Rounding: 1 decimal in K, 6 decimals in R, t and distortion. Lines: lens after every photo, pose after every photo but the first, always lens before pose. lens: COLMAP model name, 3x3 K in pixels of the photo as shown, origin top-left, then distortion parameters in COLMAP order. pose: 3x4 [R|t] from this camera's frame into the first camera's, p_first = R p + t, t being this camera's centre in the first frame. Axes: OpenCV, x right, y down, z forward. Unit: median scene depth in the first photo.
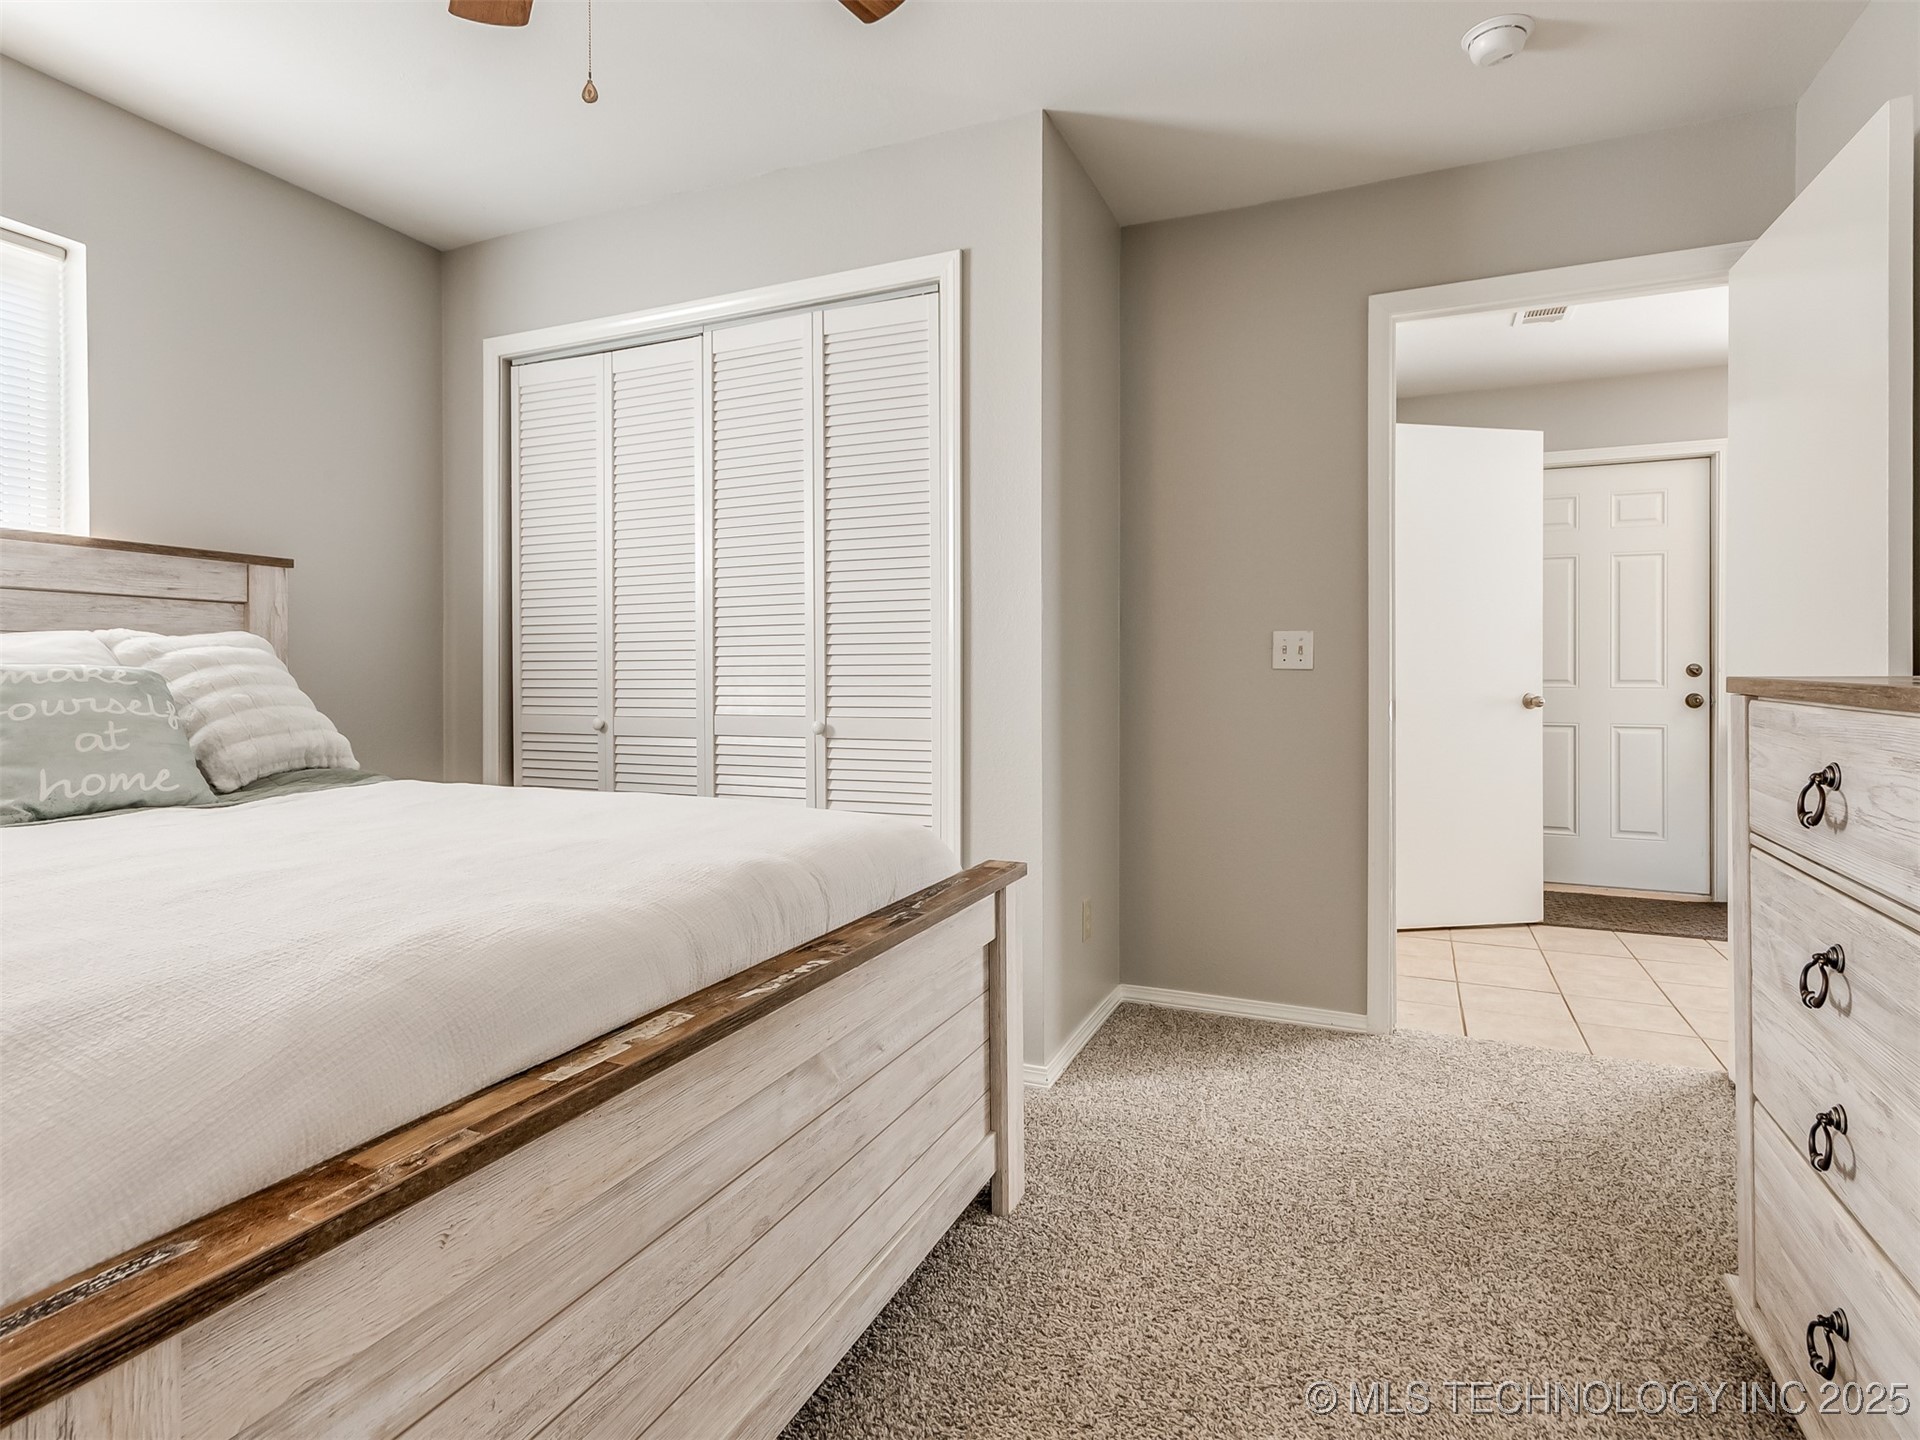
lens RADIAL K [[1004.8, 0, 951.7], [0, 1004.8, 696.9], [0, 0, 1]] dist [0.001708, 0.006235]
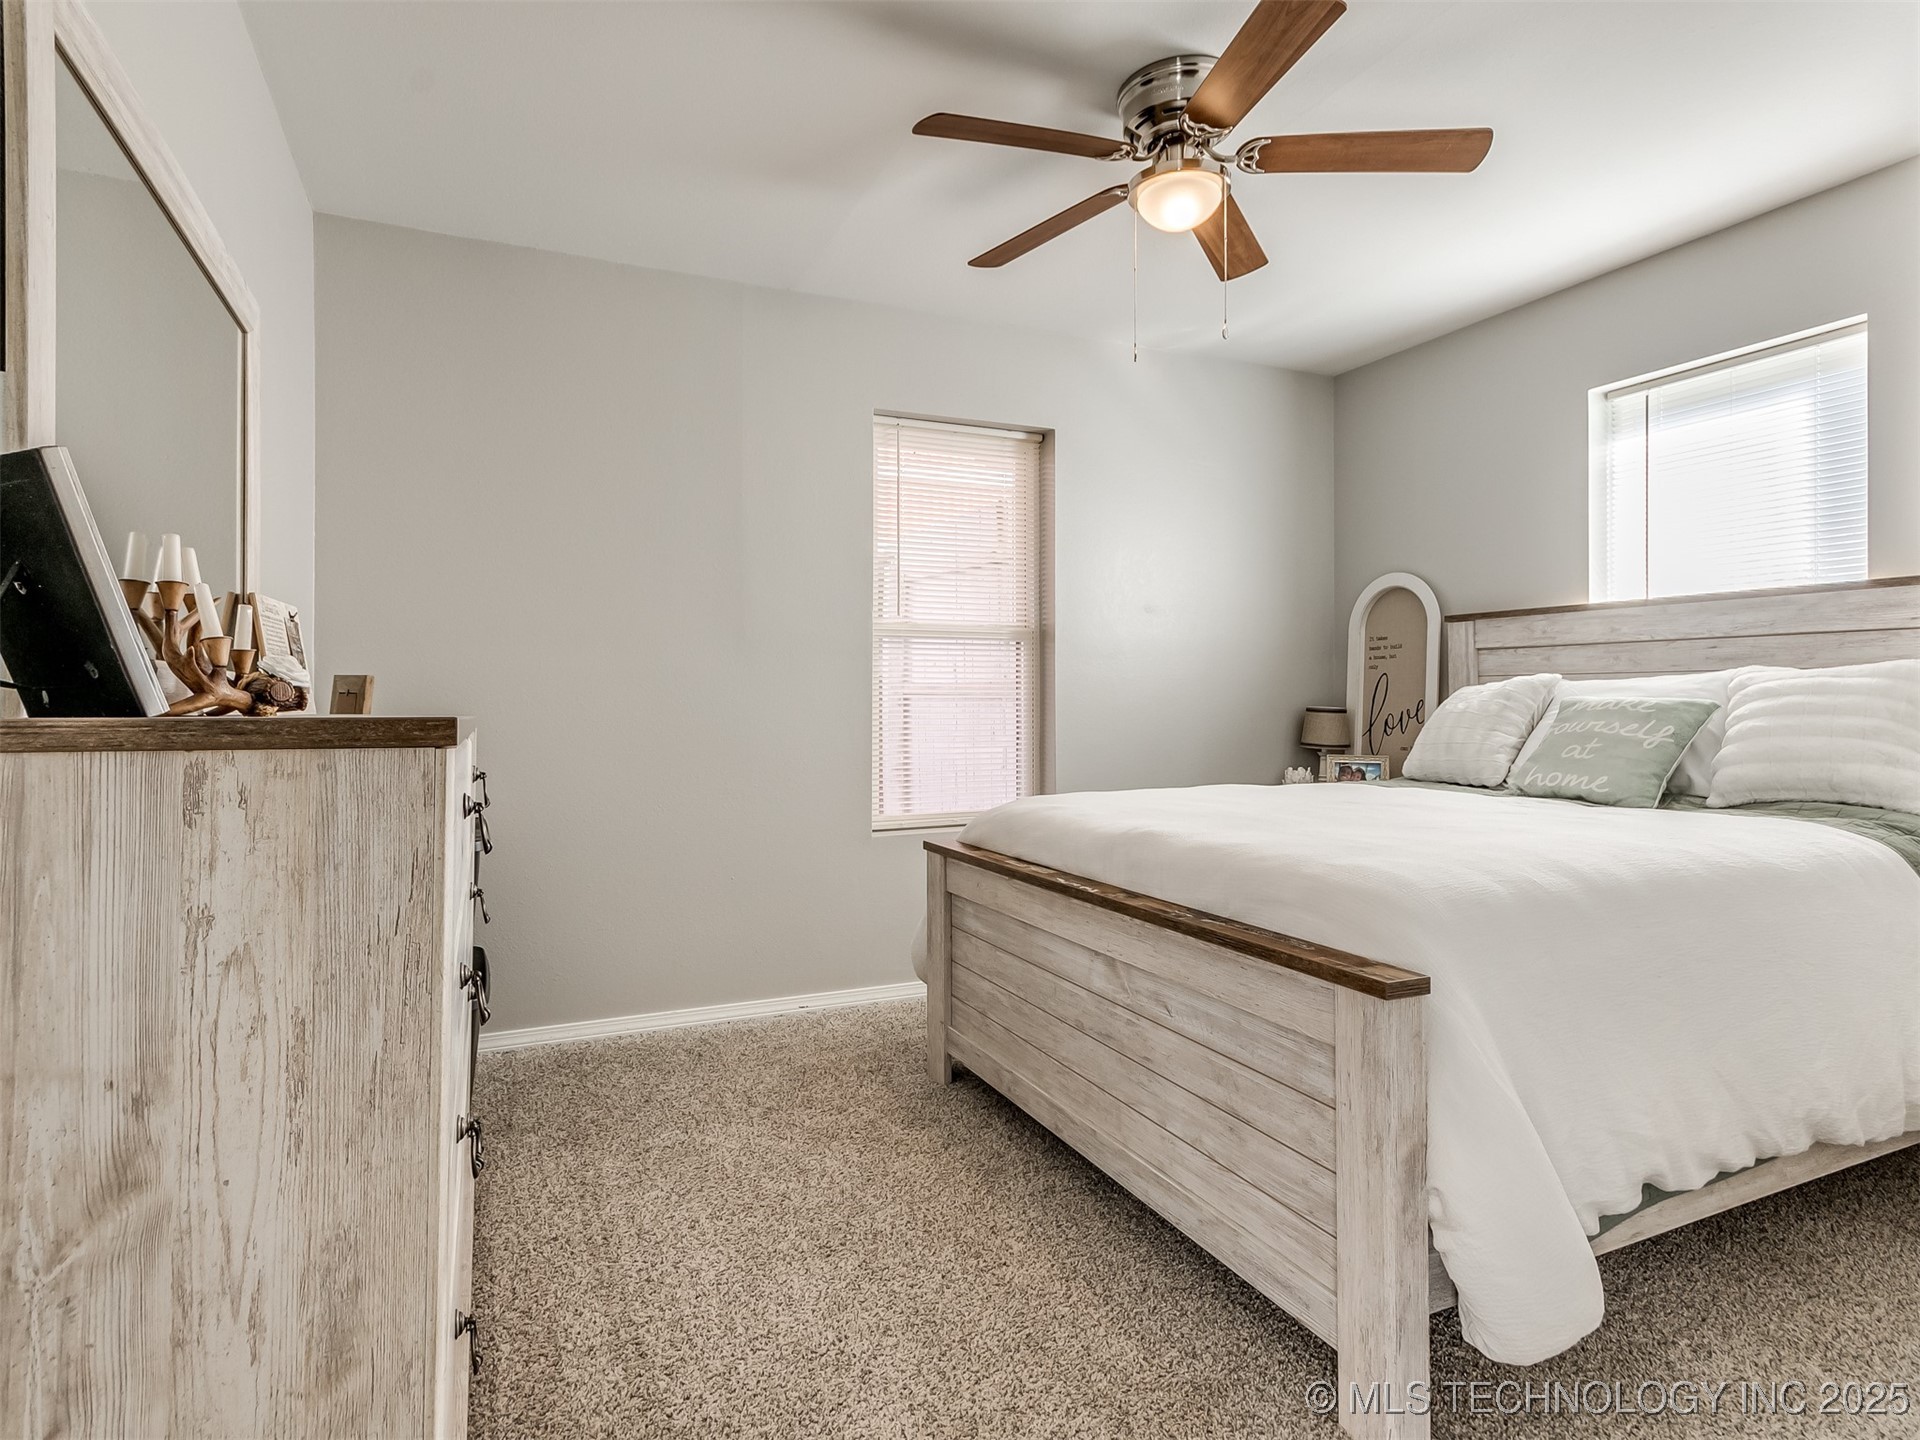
lens RADIAL K [[1004.8, 0, 951.7], [0, 1004.8, 696.9], [0, 0, 1]] dist [0.001708, 0.006235]
pose [[-0.662361, -0.004240, -0.749173, 1.190067], [-0.010752, 0.999935, 0.003847, -0.042766], [0.749108, 0.010604, -0.662363, 1.865238]]
